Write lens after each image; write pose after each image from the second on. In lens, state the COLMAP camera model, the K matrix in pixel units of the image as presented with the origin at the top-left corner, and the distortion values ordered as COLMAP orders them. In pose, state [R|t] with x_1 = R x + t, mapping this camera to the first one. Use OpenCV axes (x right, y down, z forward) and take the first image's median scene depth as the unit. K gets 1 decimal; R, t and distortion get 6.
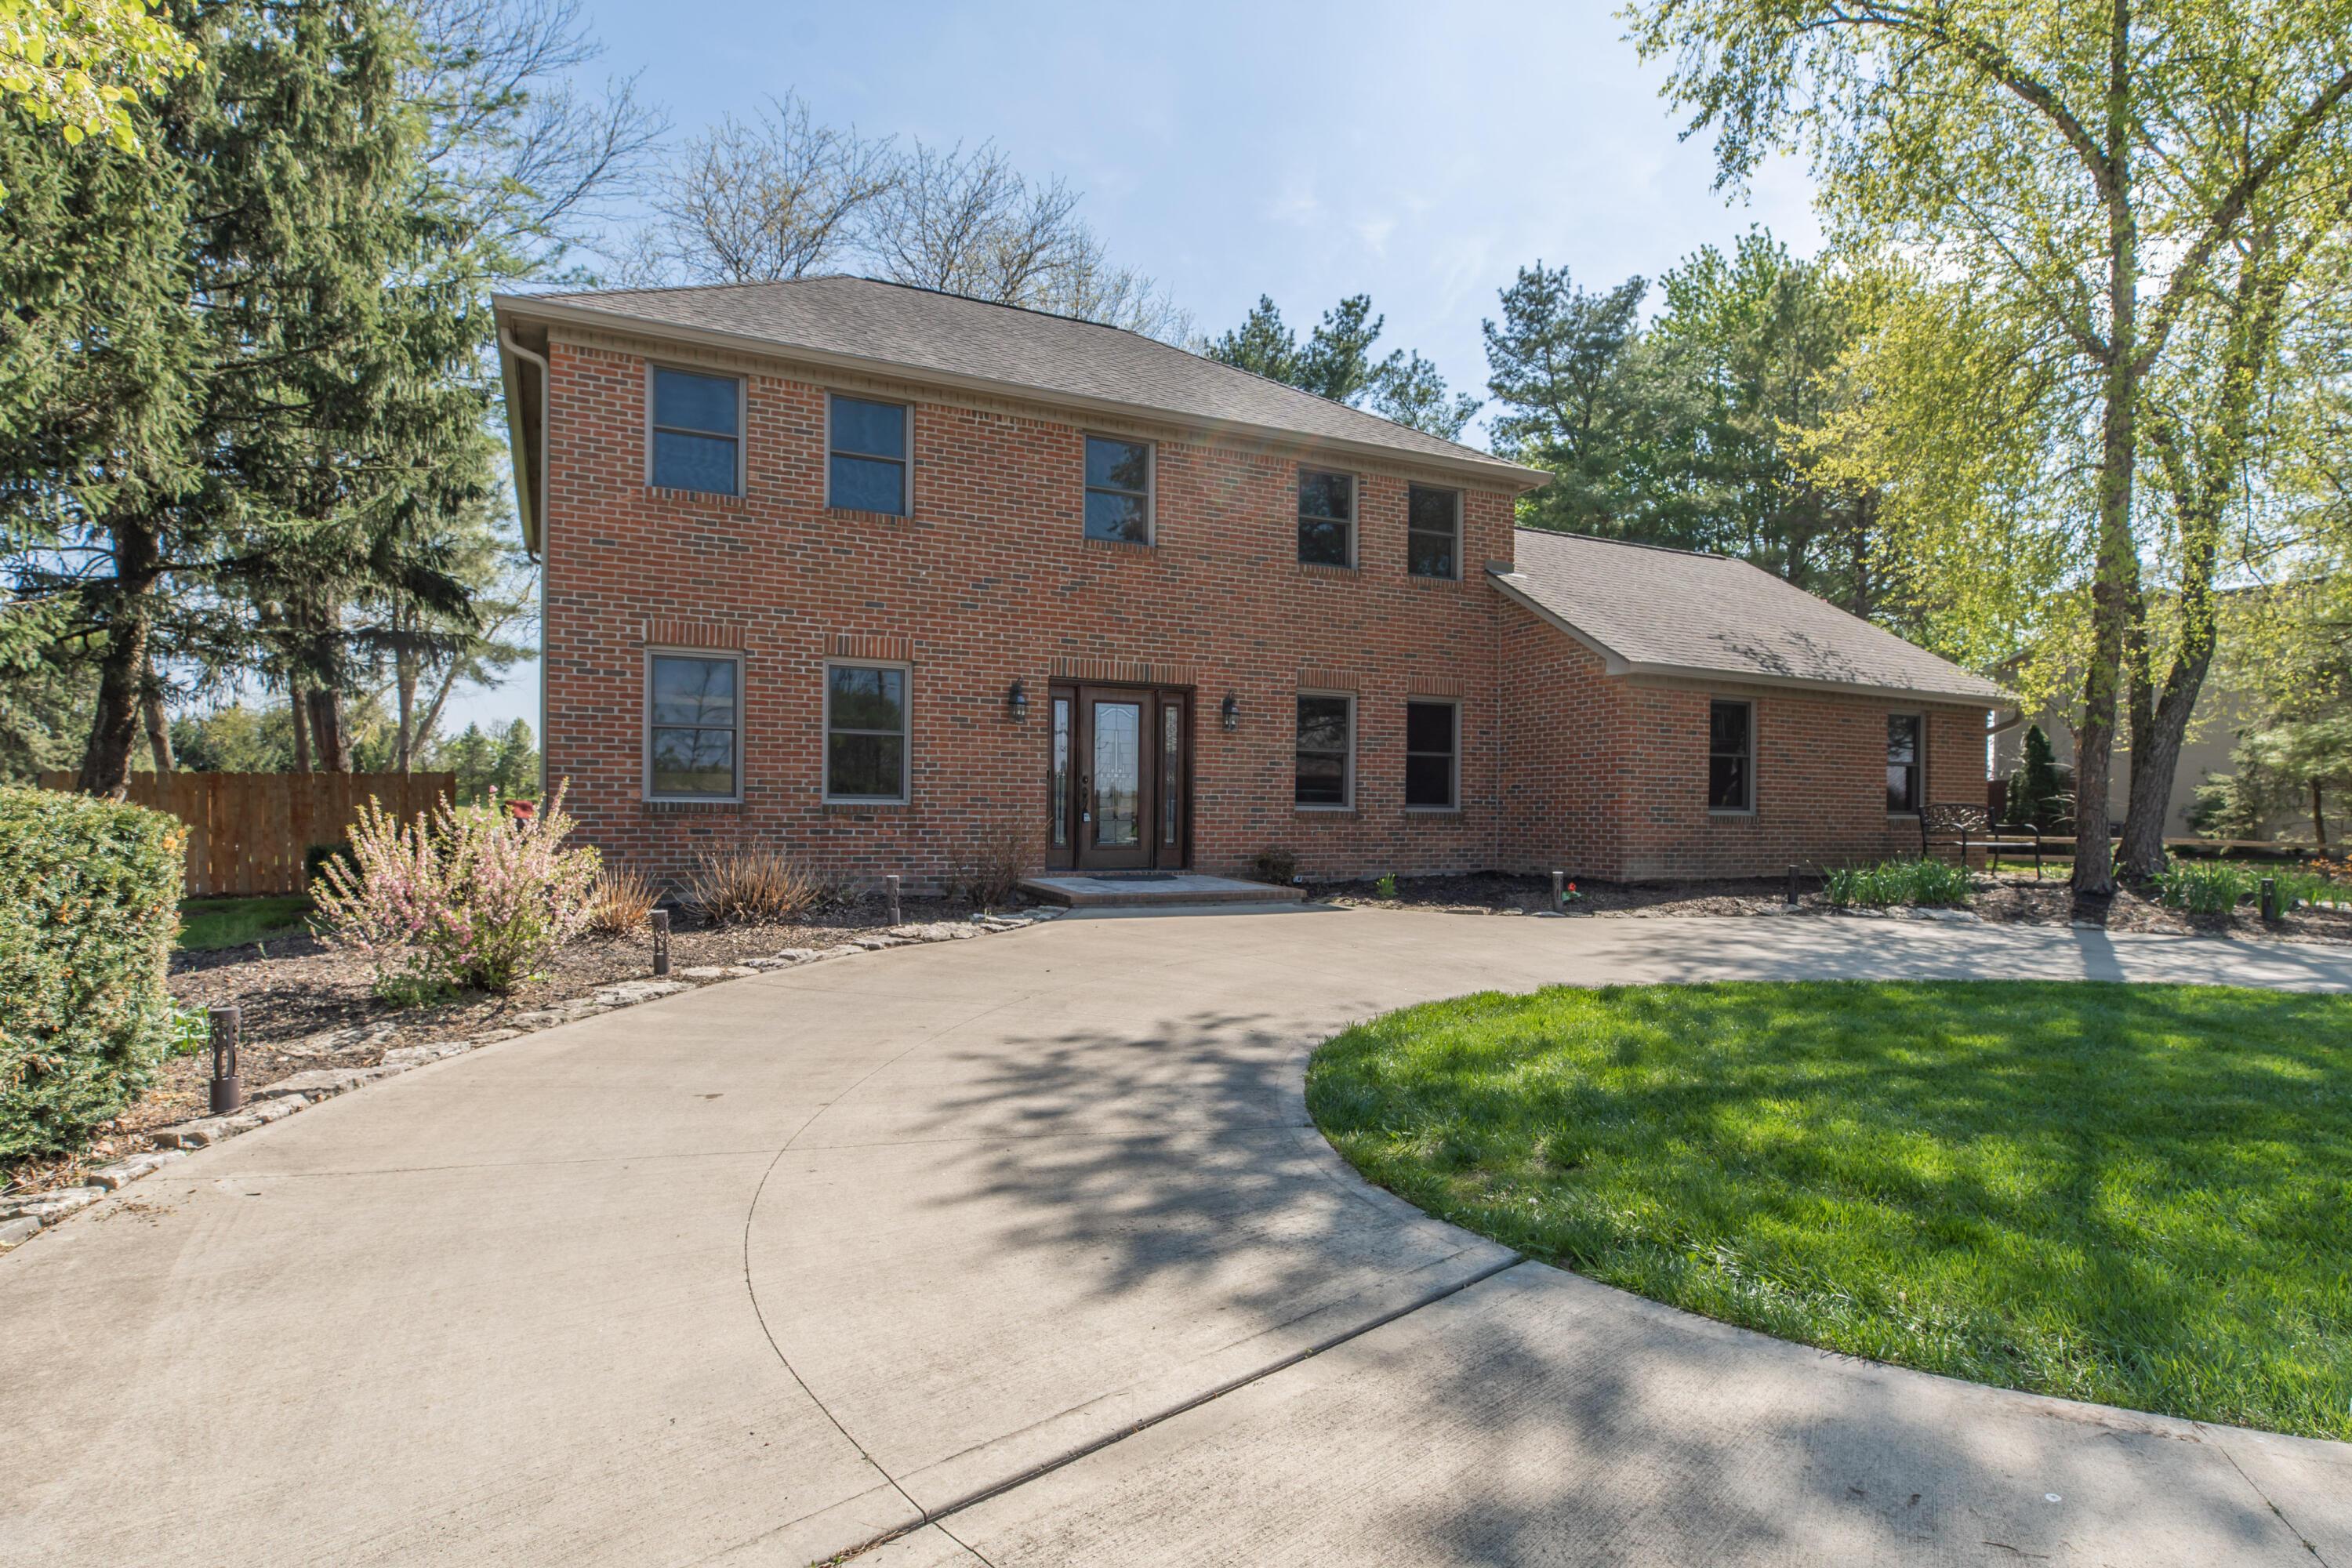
lens RADIAL K [[1057.2, 0, 1175.5], [0, 1057.2, 792.7], [0, 0, 1]] dist [0.003162, -0.002662]
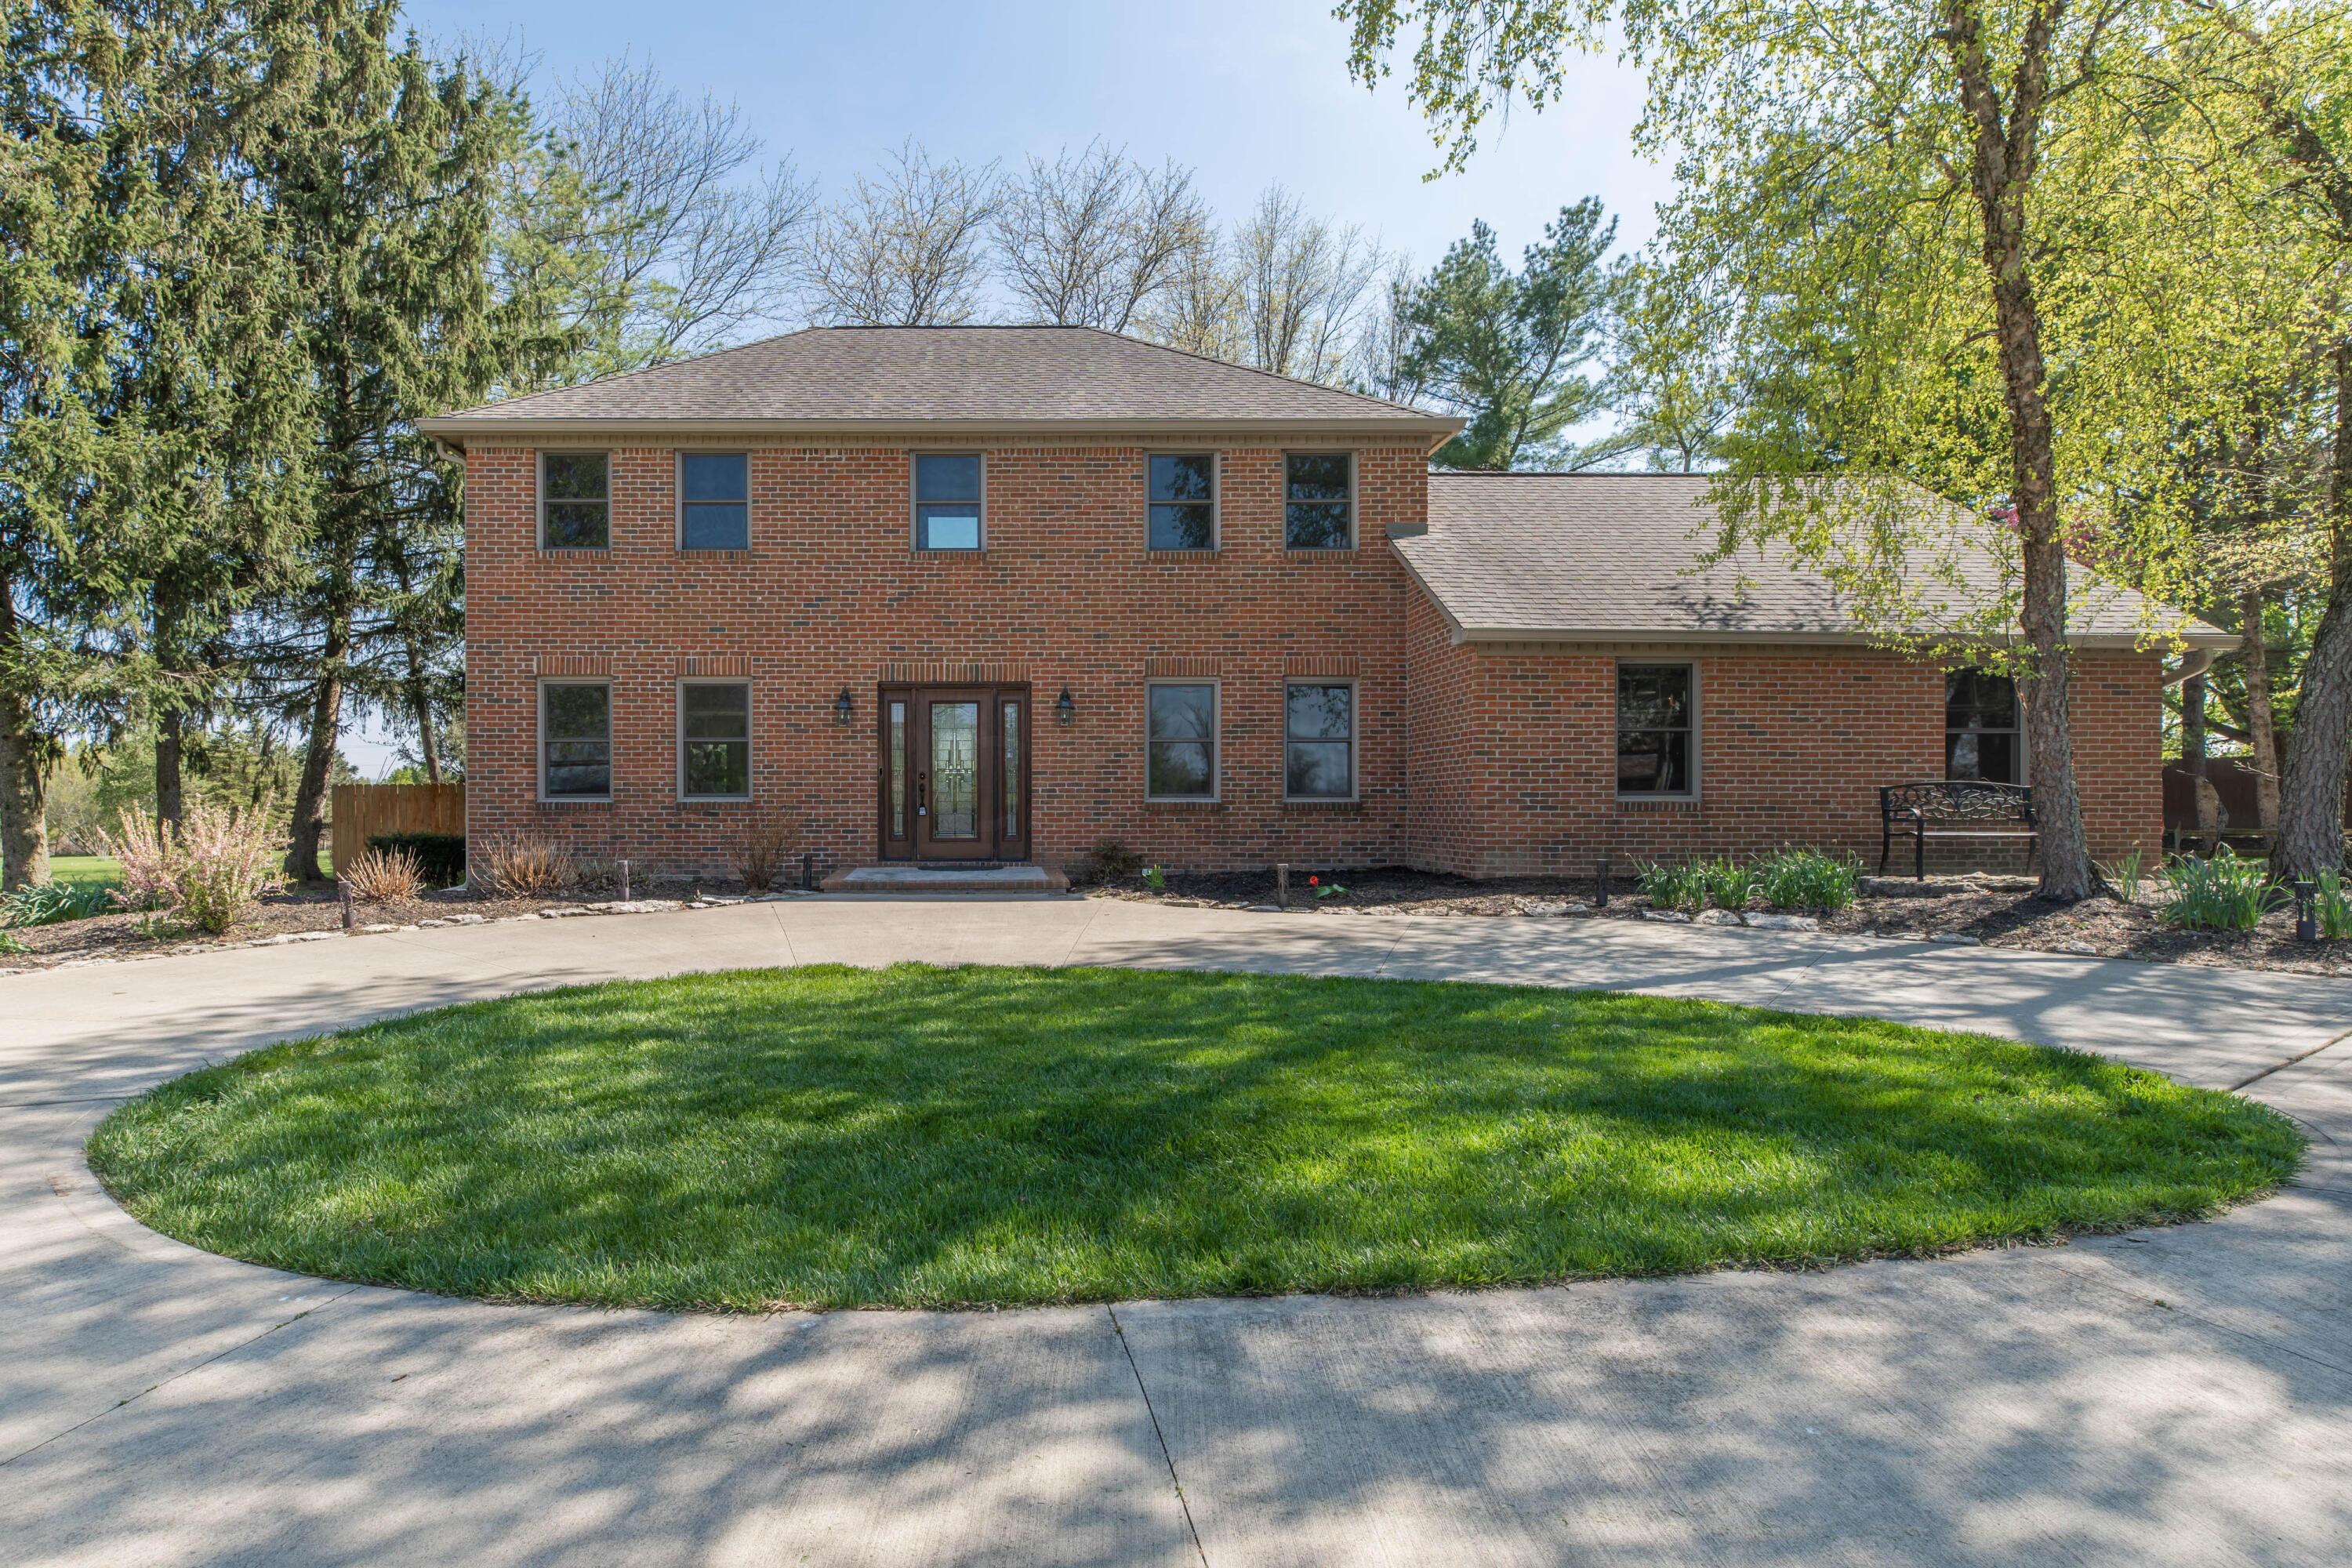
lens RADIAL K [[1115.4, 0, 1056.9], [0, 1115.4, 787.8], [0, 0, 1]] dist [0.001582, 0.000274]
pose [[0.925467, -0.017126, -0.378441, 0.450183], [0.017266, 0.999846, -0.003024, 0.005265], [0.378435, -0.003735, 0.925620, 0.006561]]
